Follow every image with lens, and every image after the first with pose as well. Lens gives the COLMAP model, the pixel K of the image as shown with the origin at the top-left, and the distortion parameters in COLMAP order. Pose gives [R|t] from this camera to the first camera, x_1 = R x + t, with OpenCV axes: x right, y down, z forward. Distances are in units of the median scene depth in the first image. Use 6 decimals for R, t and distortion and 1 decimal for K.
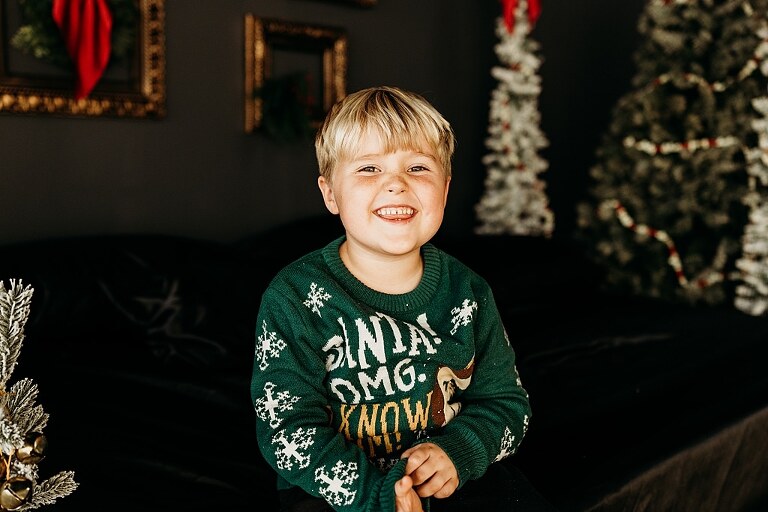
lens RADIAL K [[862.7, 0, 365.4], [0, 862.7, 257.6], [0, 0, 1]] dist [-0.002853, -0.007355]
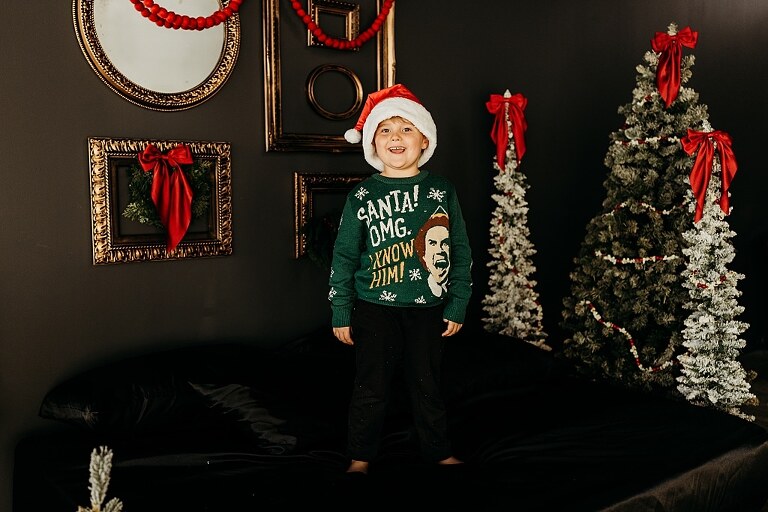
lens RADIAL K [[759.2, 0, 365.5], [0, 759.2, 254.7], [0, 0, 1]] dist [-0.000404, -0.003874]
pose [[0.993871, -0.013311, -0.109740, 0.092435], [0.009033, 0.999183, -0.039389, -0.094982], [0.110175, 0.038156, 0.993180, -0.149062]]
